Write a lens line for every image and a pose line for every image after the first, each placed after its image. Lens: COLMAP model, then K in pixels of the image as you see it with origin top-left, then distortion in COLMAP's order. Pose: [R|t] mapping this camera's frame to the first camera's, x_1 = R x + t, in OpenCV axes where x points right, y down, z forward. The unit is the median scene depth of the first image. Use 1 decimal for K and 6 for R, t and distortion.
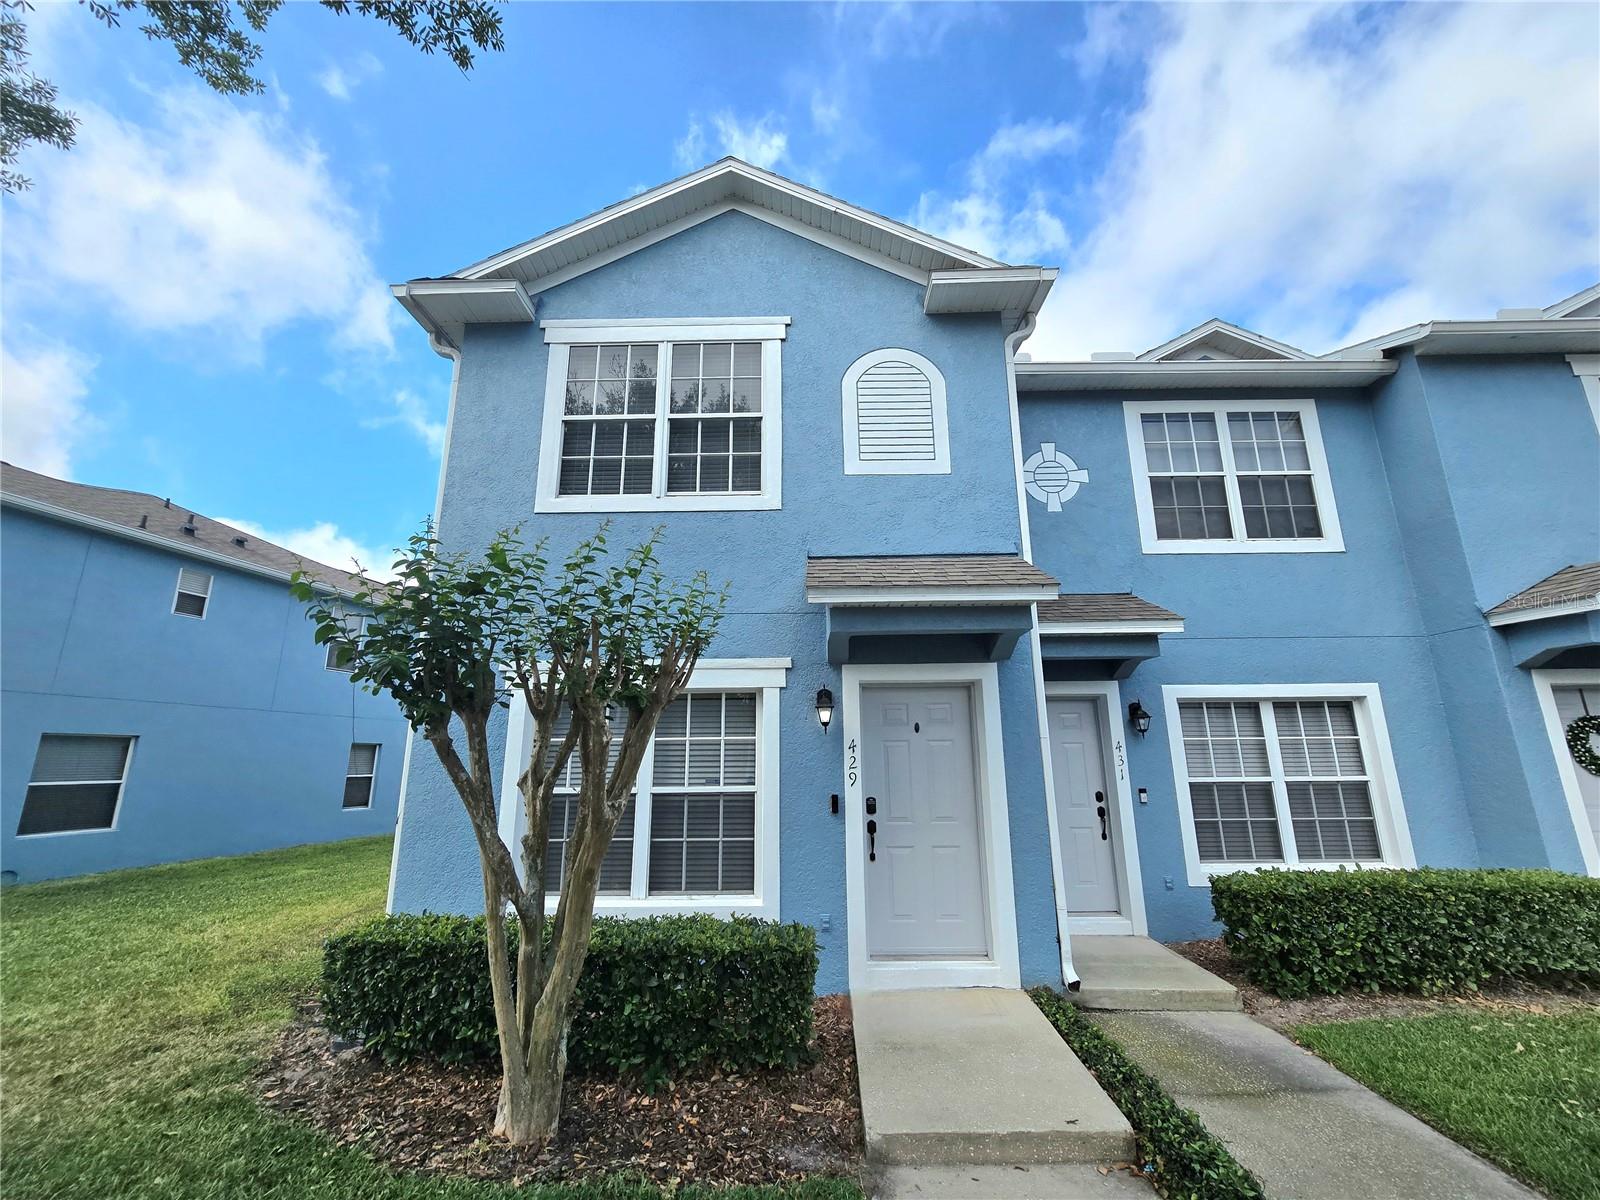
lens RADIAL K [[654.3, 0, 804.5], [0, 654.3, 597.2], [0, 0, 1]] dist [-0.007701, 0.000344]
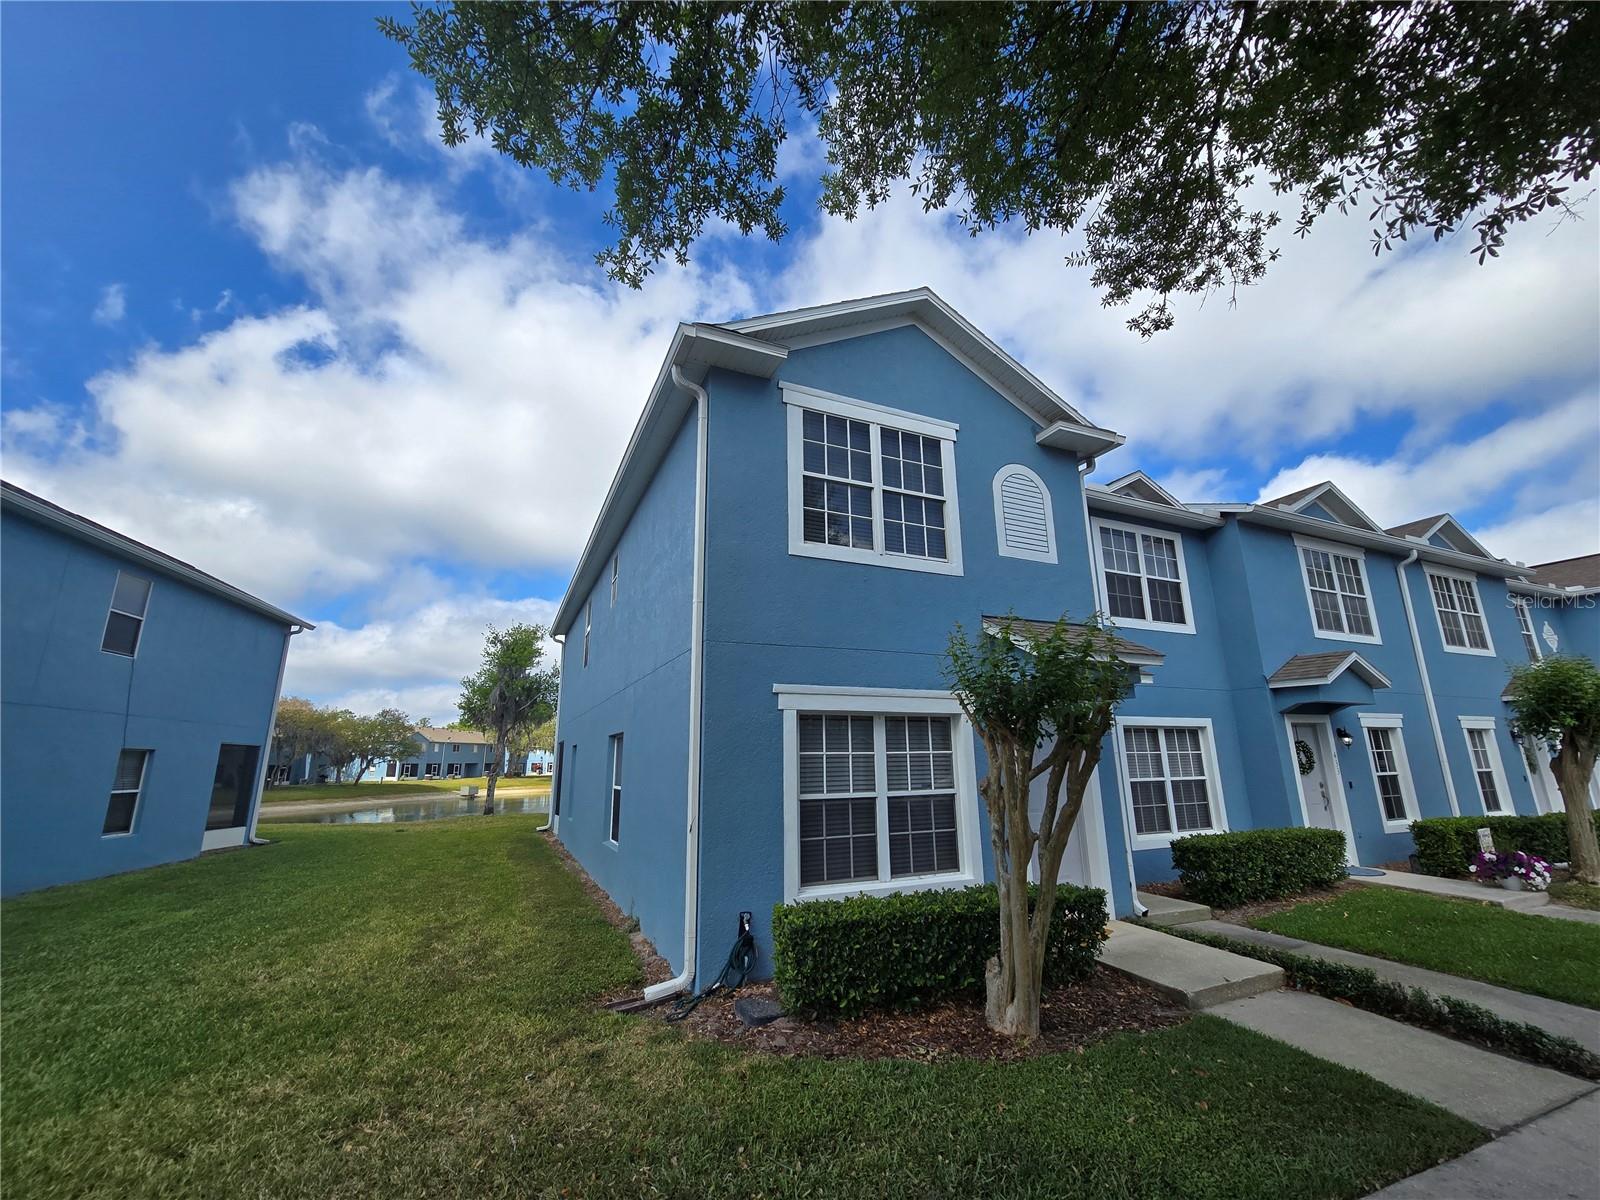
lens RADIAL K [[654.3, 0, 797.7], [0, 654.3, 595.1], [0, 0, 1]] dist [-0.007701, 0.000344]
pose [[0.904750, 0.102726, 0.413370, -0.784445], [-0.097411, 0.994664, -0.033978, -0.018950], [-0.414655, -0.009525, 0.909929, -0.046688]]
